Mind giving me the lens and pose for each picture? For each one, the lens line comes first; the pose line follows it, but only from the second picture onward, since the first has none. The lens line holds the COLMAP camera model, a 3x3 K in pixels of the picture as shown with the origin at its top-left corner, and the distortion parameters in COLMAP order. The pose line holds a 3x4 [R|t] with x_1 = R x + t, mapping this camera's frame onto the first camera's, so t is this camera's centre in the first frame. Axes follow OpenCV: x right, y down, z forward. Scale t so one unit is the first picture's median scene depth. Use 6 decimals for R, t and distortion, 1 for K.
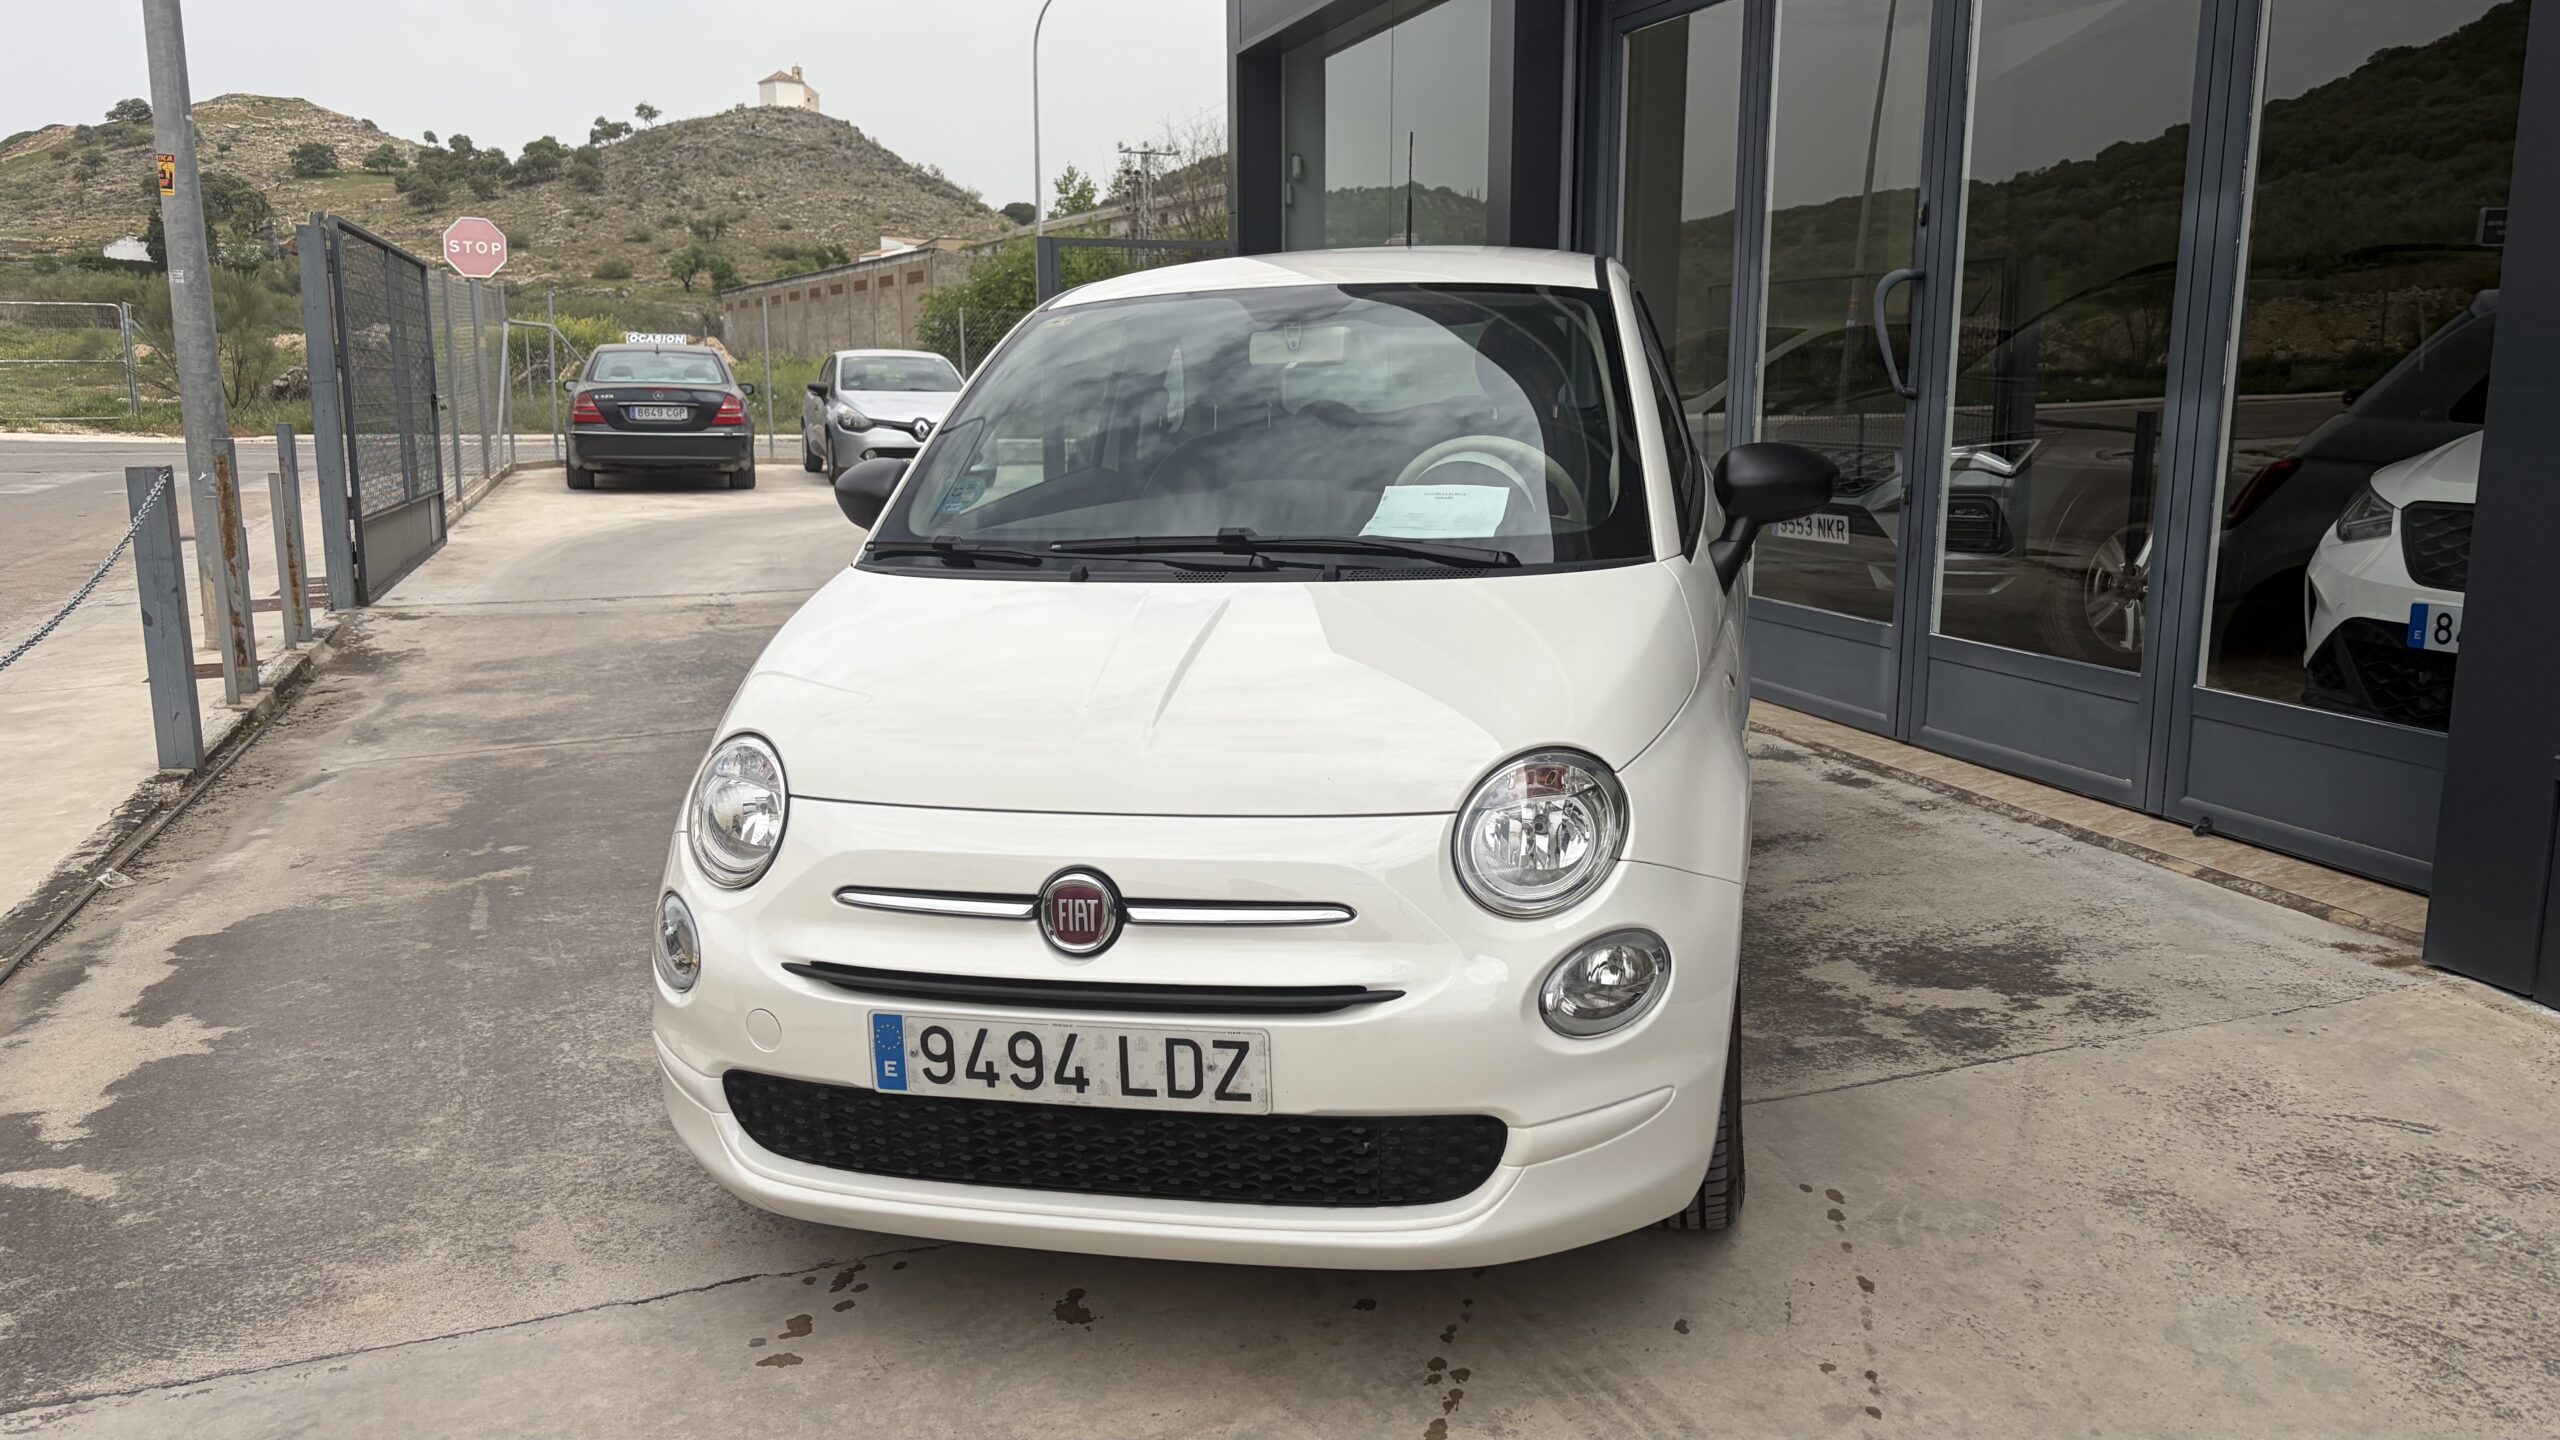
lens RADIAL K [[1941.1, 0, 1263.2], [0, 1941.1, 717.7], [0, 0, 1]] dist [0.014252, 0.001954]
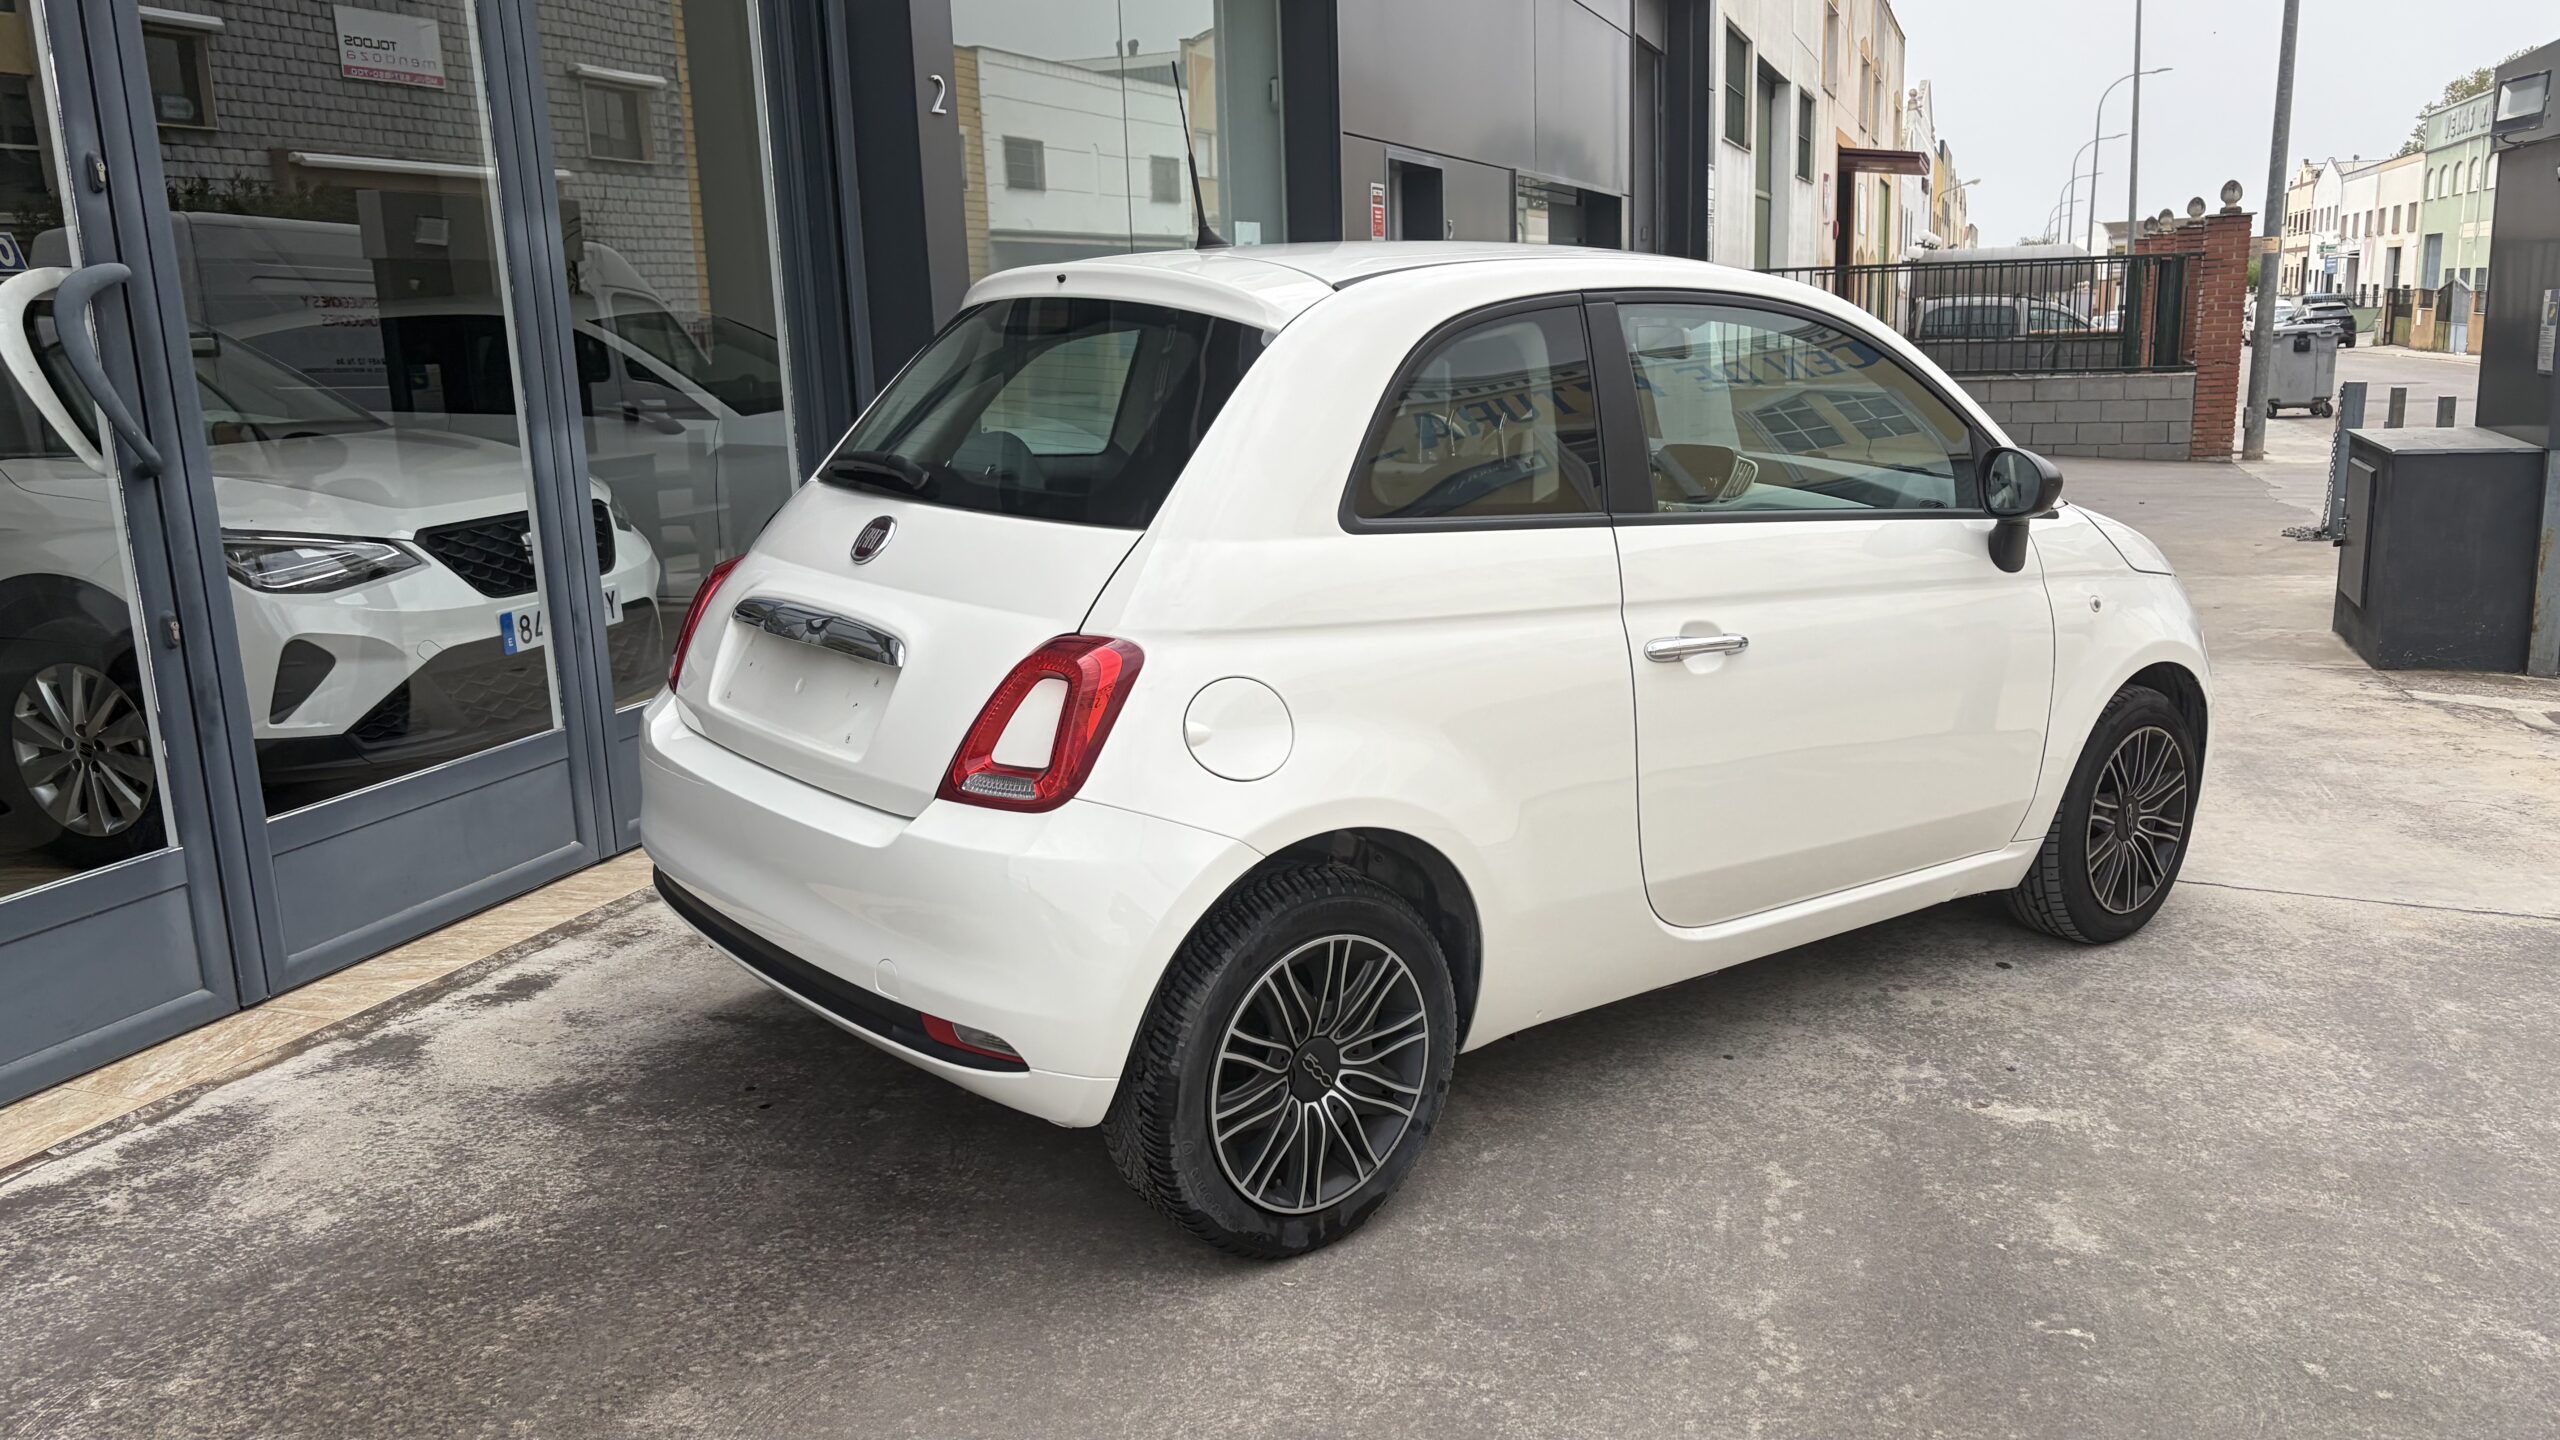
lens RADIAL K [[1930.7, 0, 1280.0], [0, 1930.7, 720.0], [0, 0, 1]] dist [0.013768, -0.002665]
pose [[-0.789582, -0.096320, 0.606039, -0.382014], [0.146922, 0.929207, 0.339101, -0.292126], [-0.595798, 0.356788, -0.719533, 1.479338]]
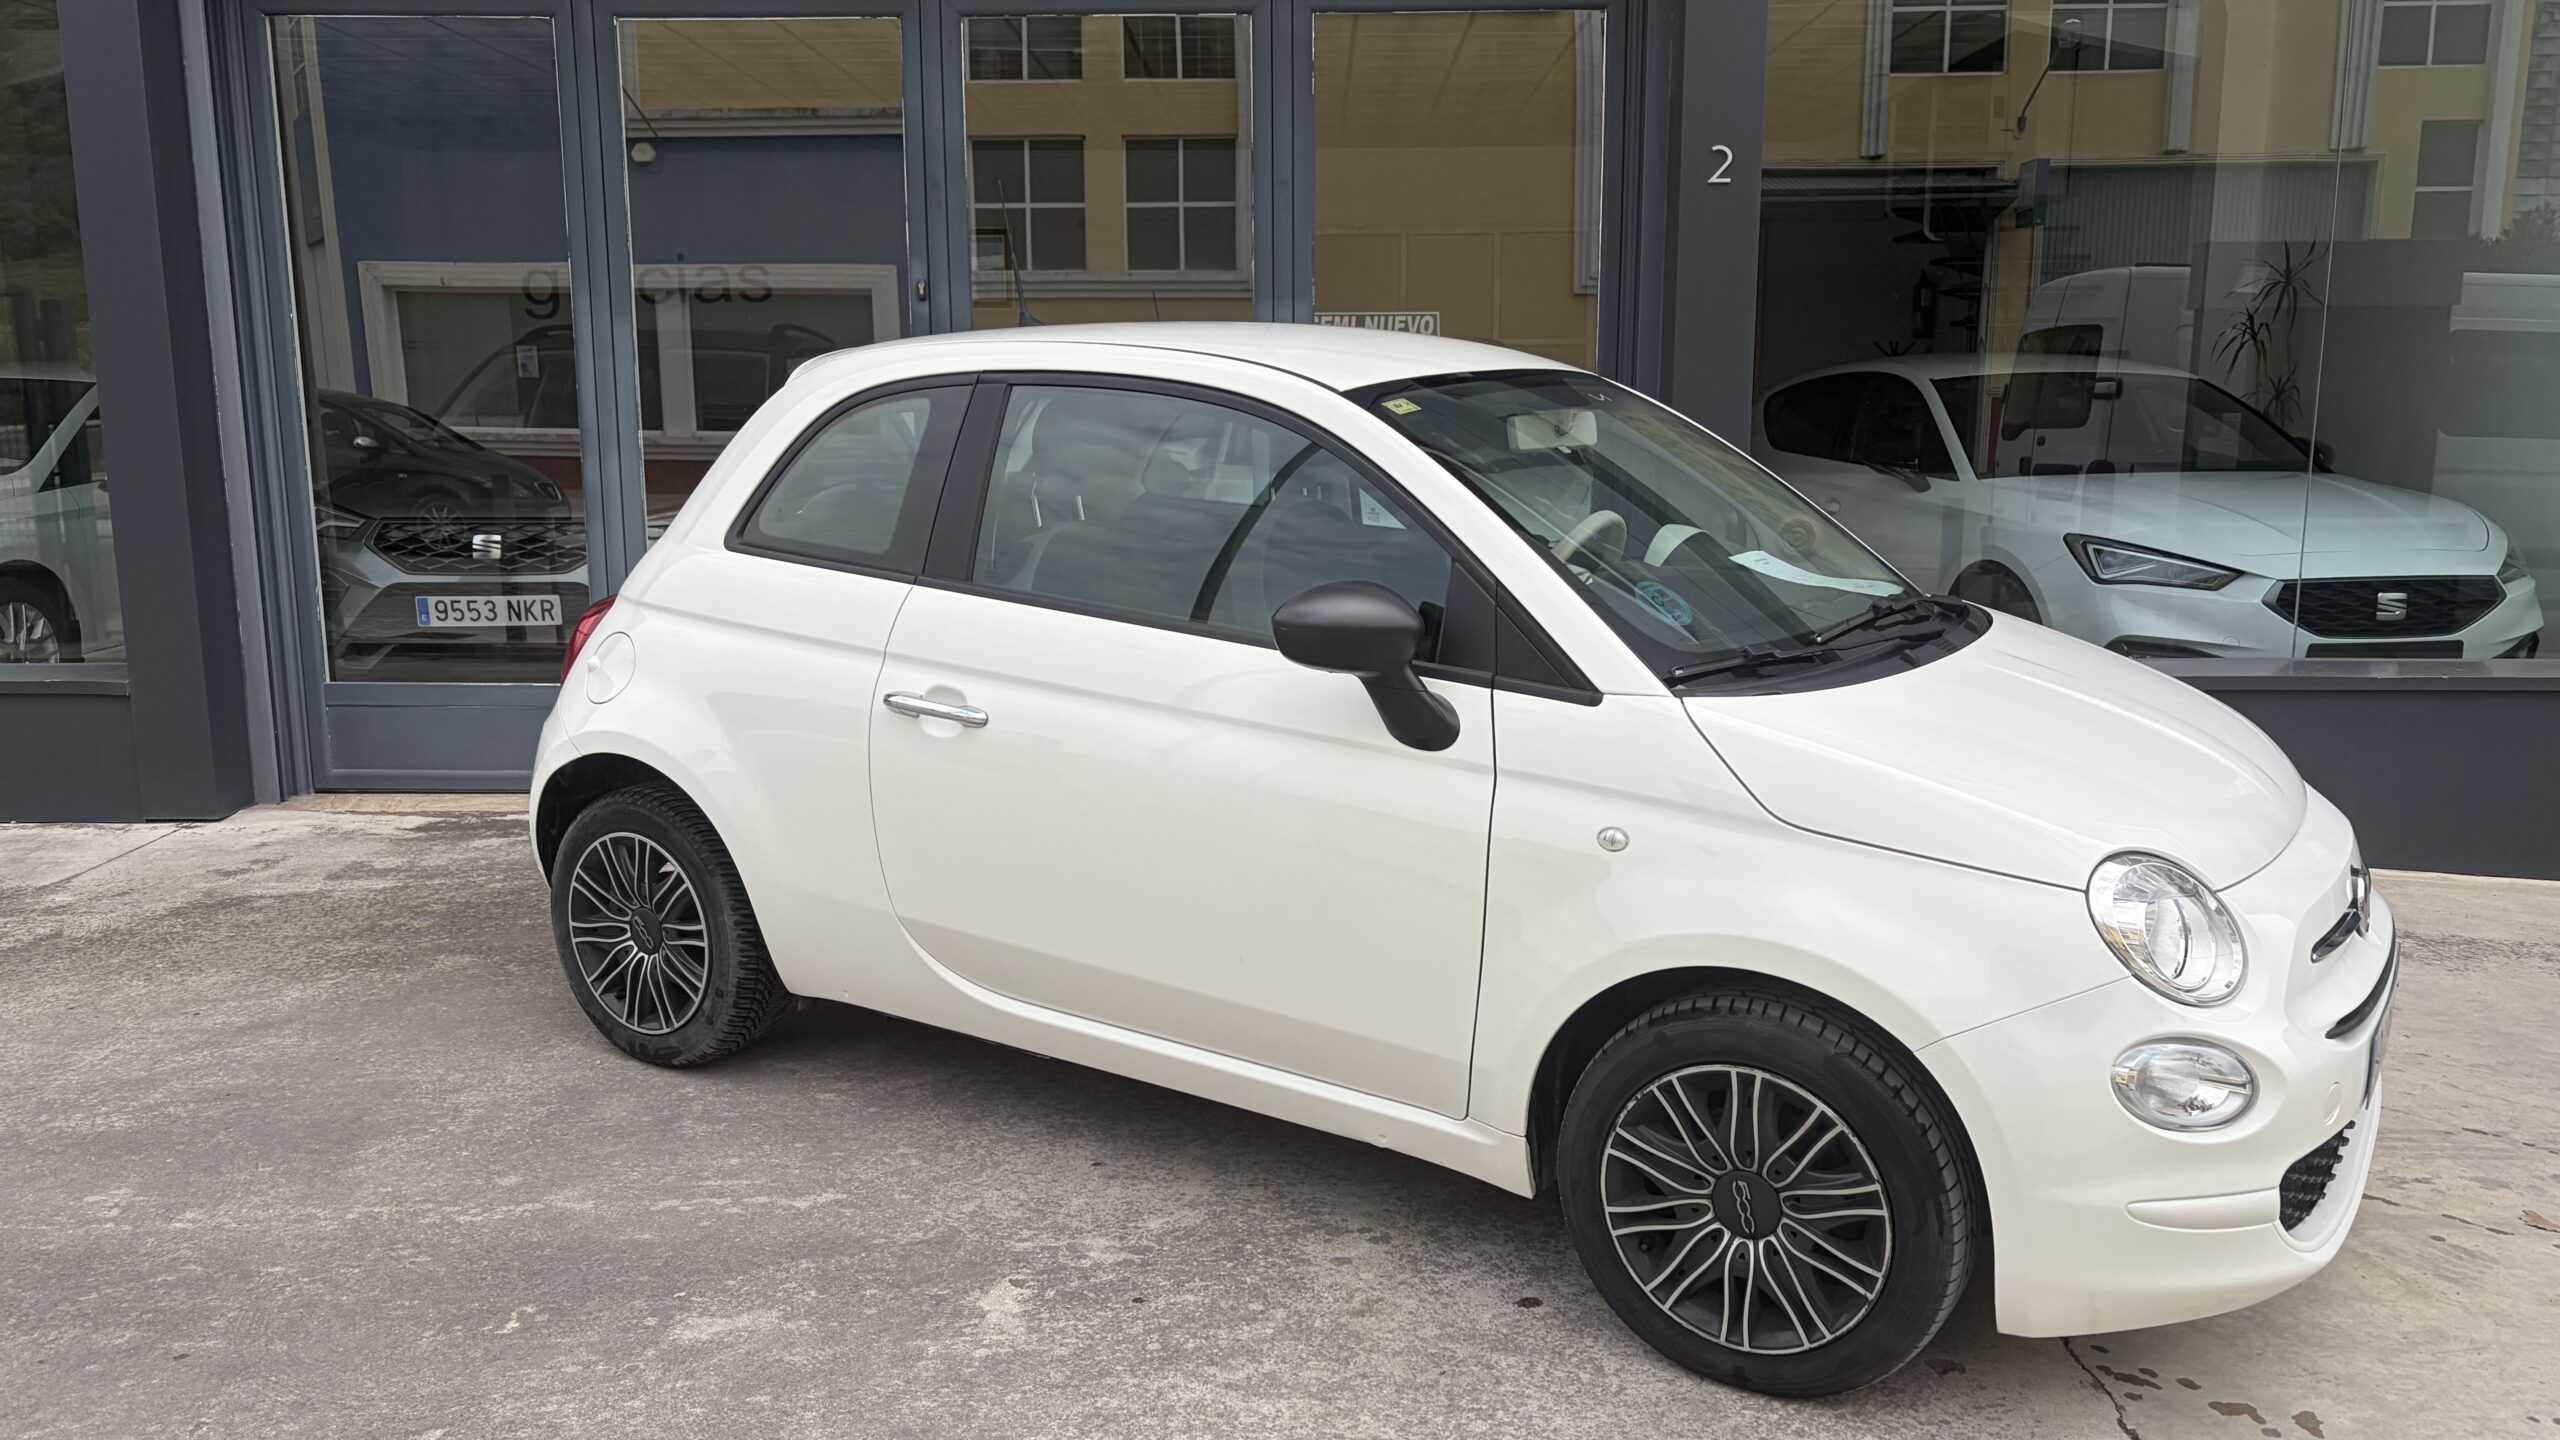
lens RADIAL K [[1896.2, 0, 1264.0], [0, 1896.2, 758.1], [0, 0, 1]] dist [0.014025, 0.000437]
pose [[0.330832, -0.162631, 0.929571, -0.679907], [0.175762, 0.978421, 0.108624, -0.111189], [-0.927177, 0.127447, 0.352277, 0.586456]]
